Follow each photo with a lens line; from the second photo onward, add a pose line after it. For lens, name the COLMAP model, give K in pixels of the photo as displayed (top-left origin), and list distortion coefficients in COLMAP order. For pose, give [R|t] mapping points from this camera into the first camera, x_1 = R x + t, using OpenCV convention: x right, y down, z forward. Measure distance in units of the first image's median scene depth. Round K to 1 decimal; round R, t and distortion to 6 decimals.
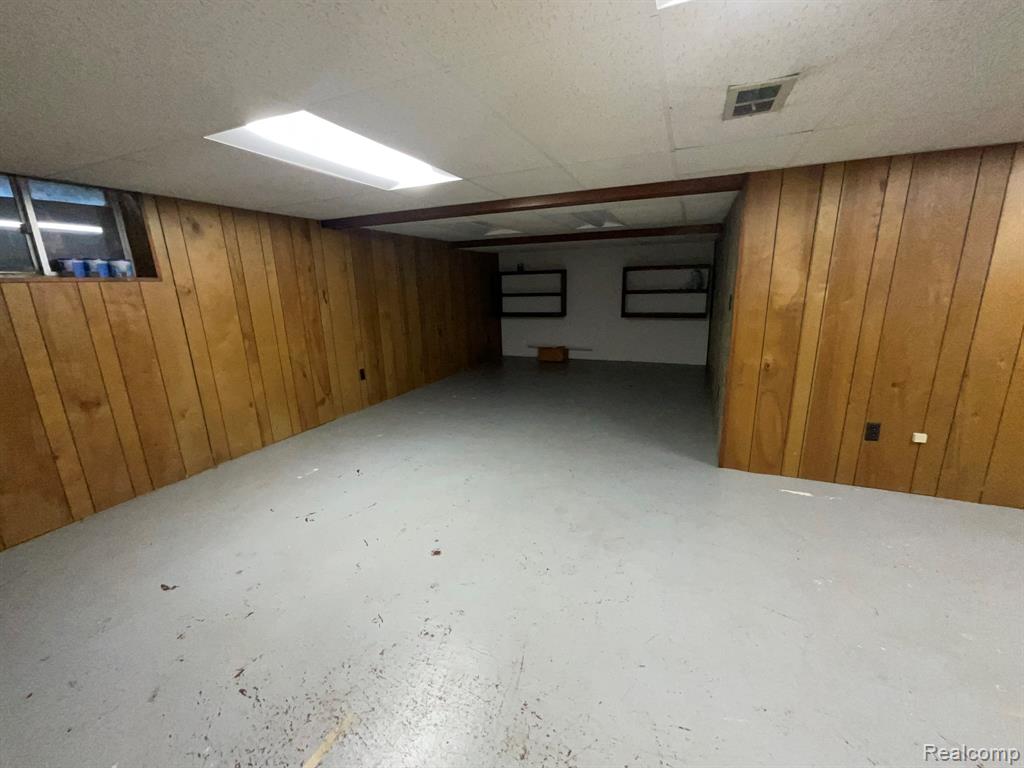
lens RADIAL K [[411.8, 0, 512.0], [0, 411.8, 384.0], [0, 0, 1]] dist [-0.006079, 0.000190]
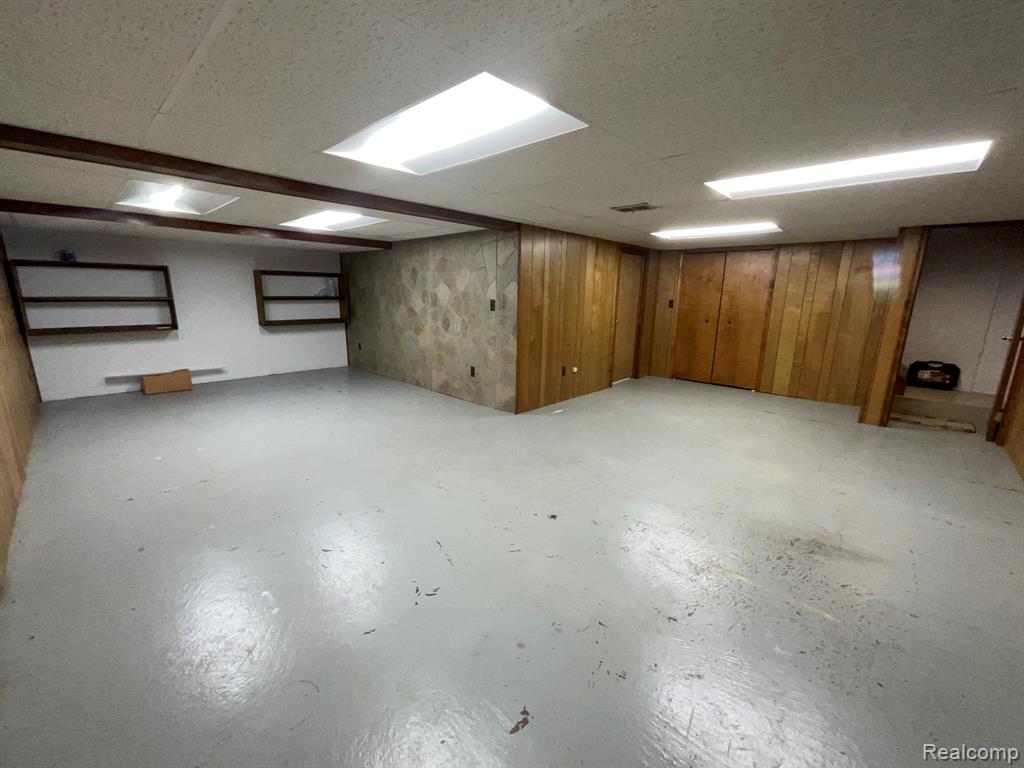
lens RADIAL K [[411.8, 0, 512.0], [0, 411.8, 384.0], [0, 0, 1]] dist [-0.006079, 0.000190]
pose [[0.344387, -0.167447, 0.923774, -0.564312], [0.196107, 0.975090, 0.103639, -0.041061], [-0.918117, 0.145466, 0.368646, 0.287837]]
